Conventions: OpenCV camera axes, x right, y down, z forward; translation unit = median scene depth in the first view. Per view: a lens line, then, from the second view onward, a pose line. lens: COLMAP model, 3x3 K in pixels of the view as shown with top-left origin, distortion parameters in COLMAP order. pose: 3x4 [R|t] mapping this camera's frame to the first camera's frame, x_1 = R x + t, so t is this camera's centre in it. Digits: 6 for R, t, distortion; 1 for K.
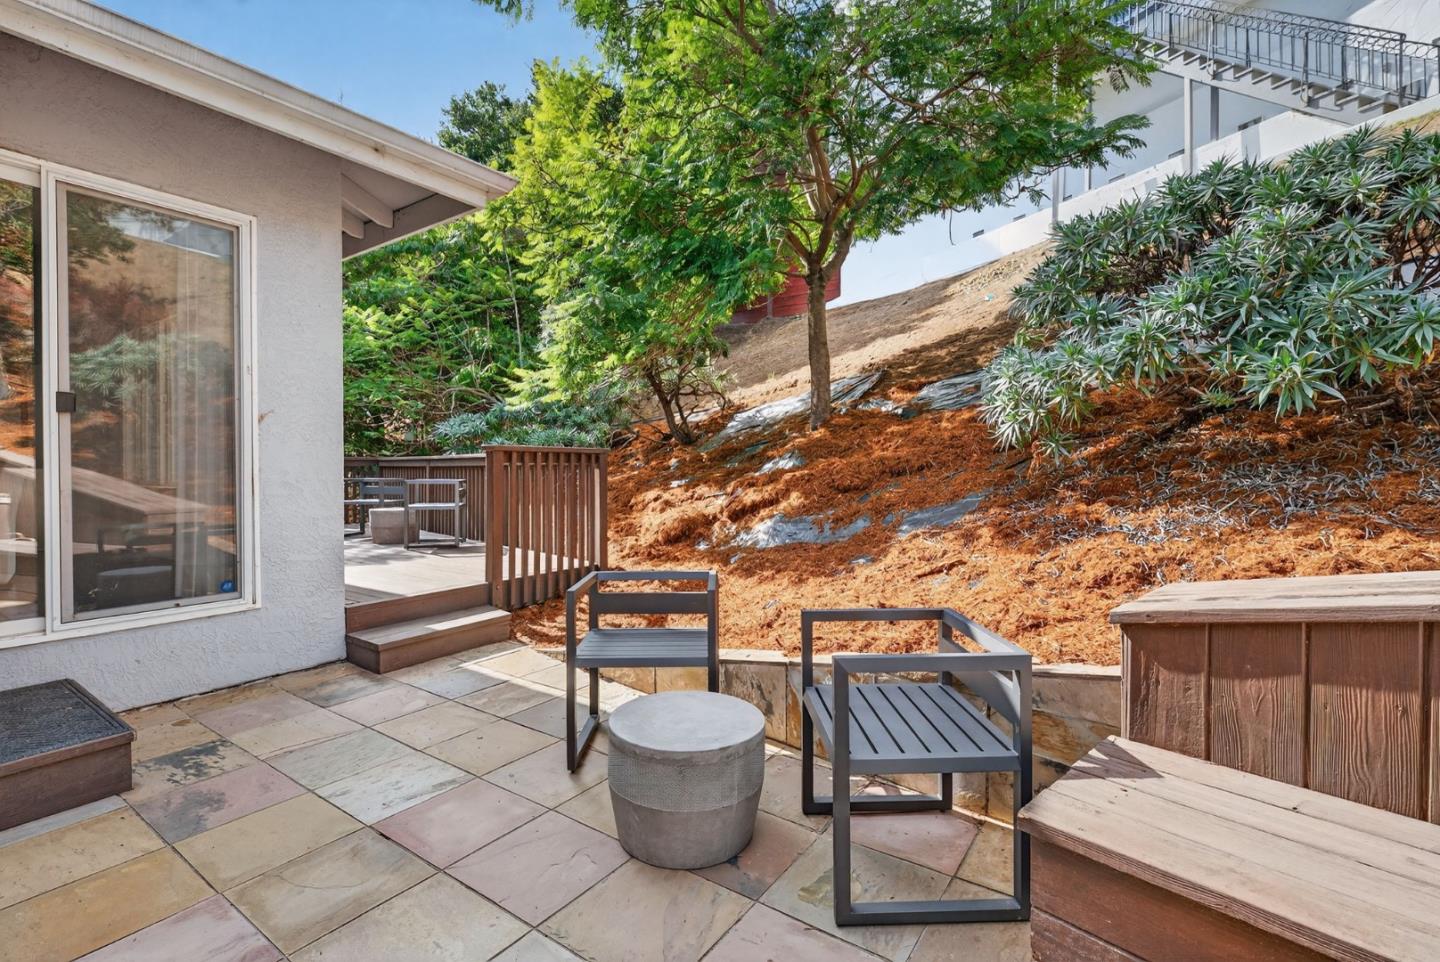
lens RADIAL K [[658.3, 0, 716.7], [0, 658.3, 477.3], [0, 0, 1]] dist [-0.002090, -0.000242]
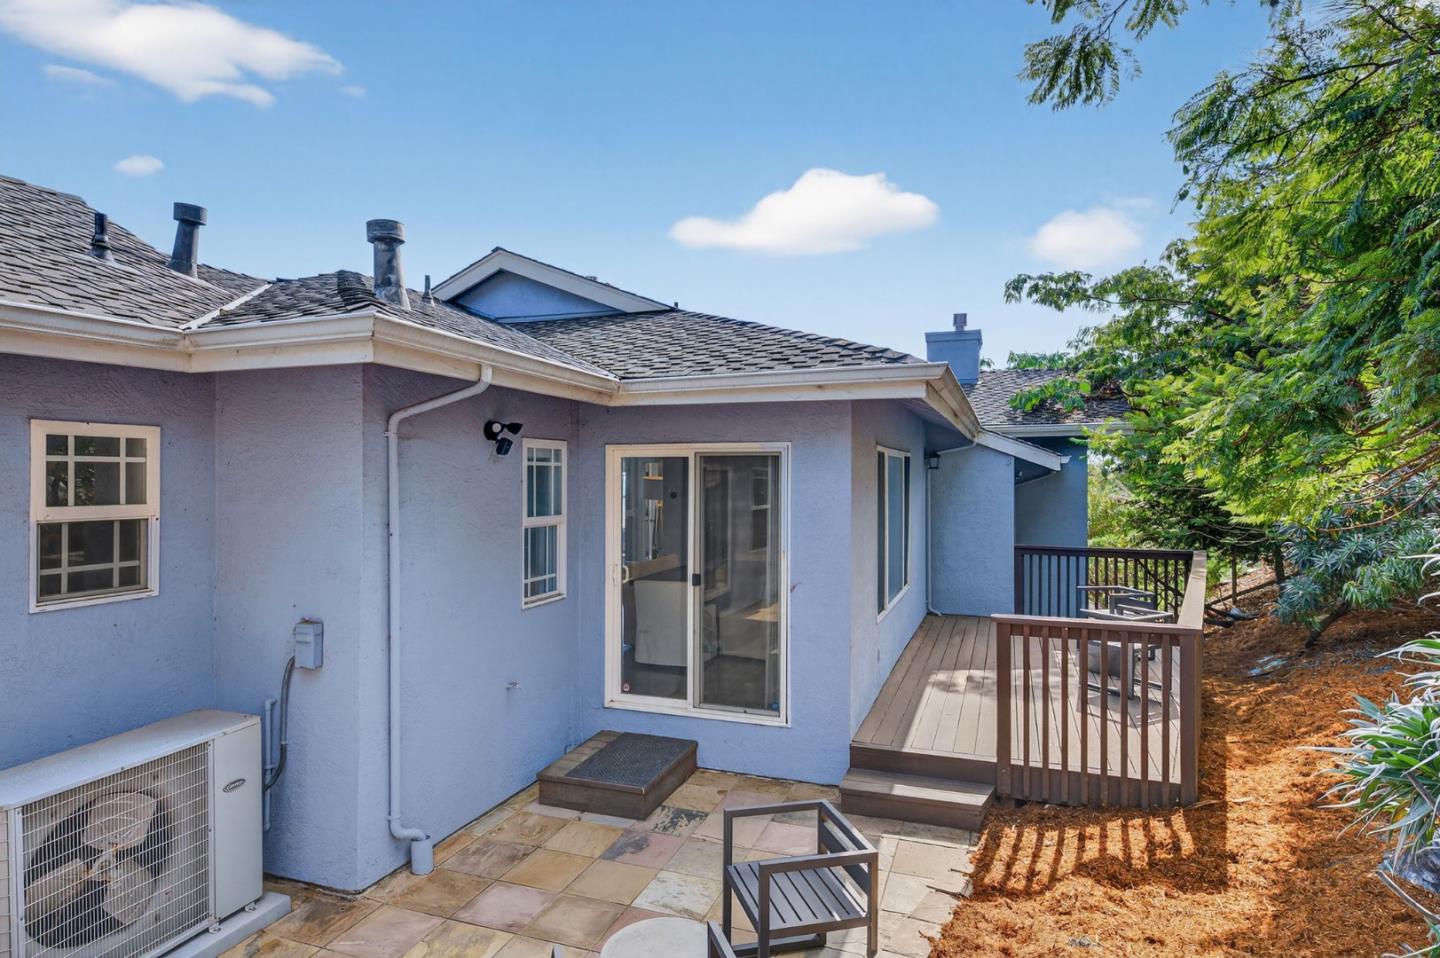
lens RADIAL K [[787.5, 0, 719.5], [0, 787.5, 474.4], [0, 0, 1]] dist [0.000684, -0.000172]
pose [[0.269370, 0.001127, -0.963036, 1.197817], [-0.020408, 0.999781, -0.004538, -0.450345], [0.962820, 0.020876, 0.269334, 0.584001]]
